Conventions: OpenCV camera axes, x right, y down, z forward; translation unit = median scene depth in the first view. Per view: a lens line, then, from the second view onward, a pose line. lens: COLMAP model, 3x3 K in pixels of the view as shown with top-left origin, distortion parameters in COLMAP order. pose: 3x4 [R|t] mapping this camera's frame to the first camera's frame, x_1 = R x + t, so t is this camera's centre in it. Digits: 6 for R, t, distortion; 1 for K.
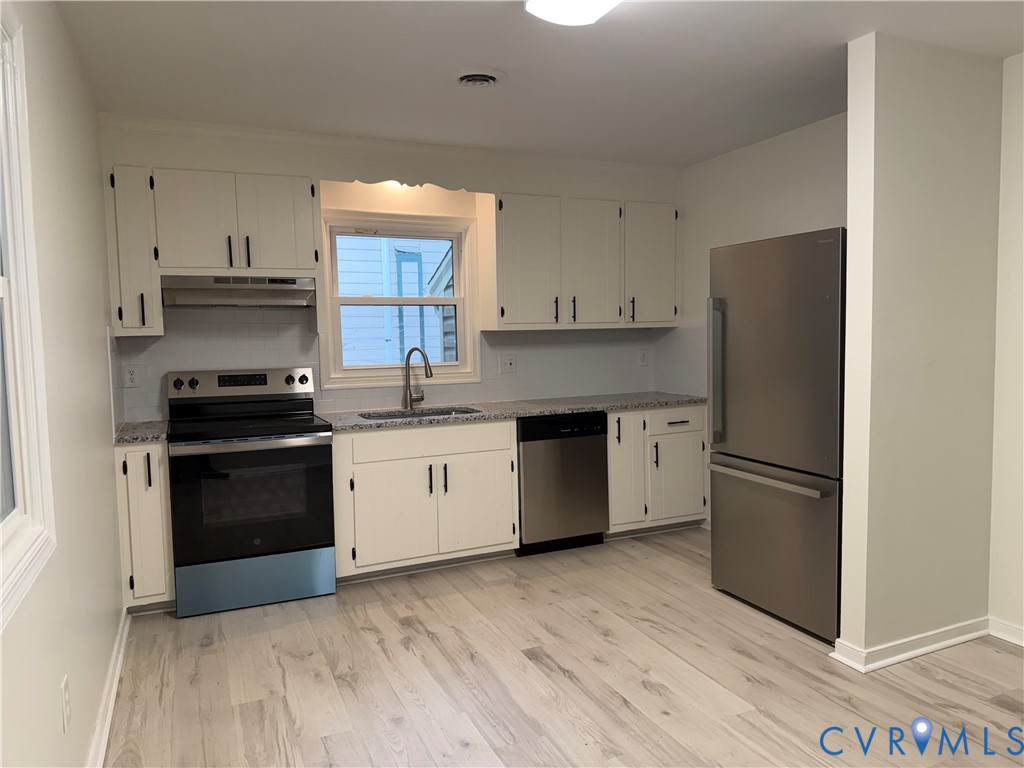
lens RADIAL K [[727.2, 0, 512.8], [0, 727.2, 379.4], [0, 0, 1]] dist [0.040384, -0.035774]
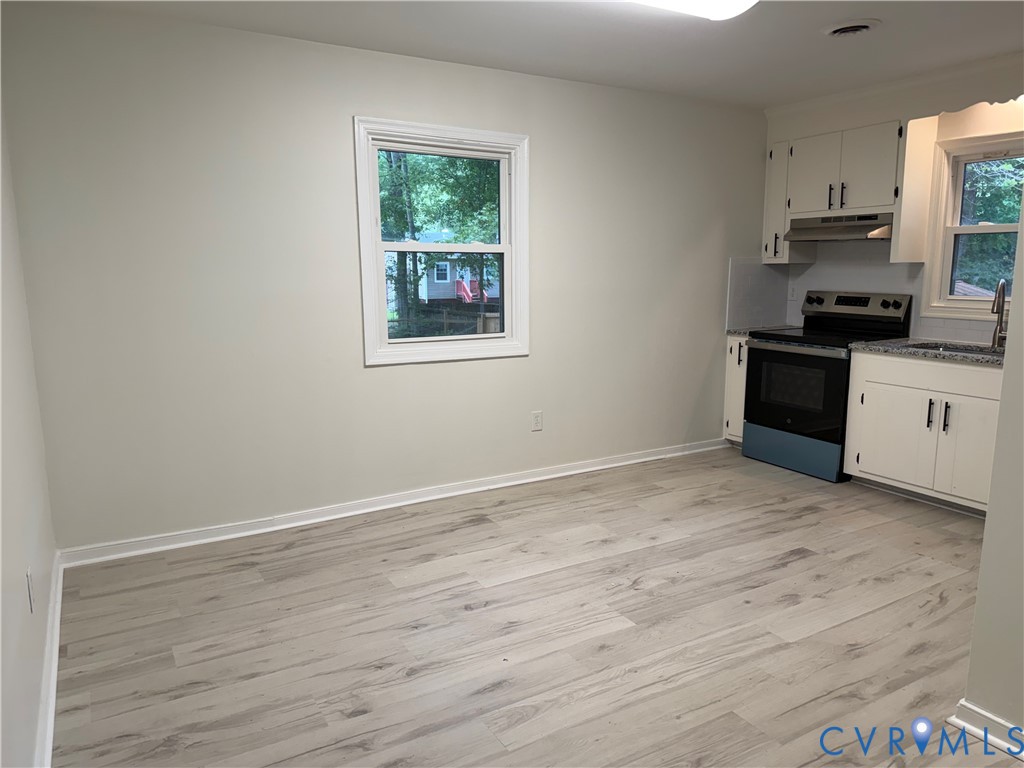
lens RADIAL K [[727.2, 0, 510.6], [0, 727.2, 385.8], [0, 0, 1]] dist [0.040384, -0.035774]
pose [[0.097155, 0.182547, -0.978385, 0.863521], [-0.066976, 0.982006, 0.176571, -0.041568], [0.993013, 0.048374, 0.107634, 0.337798]]
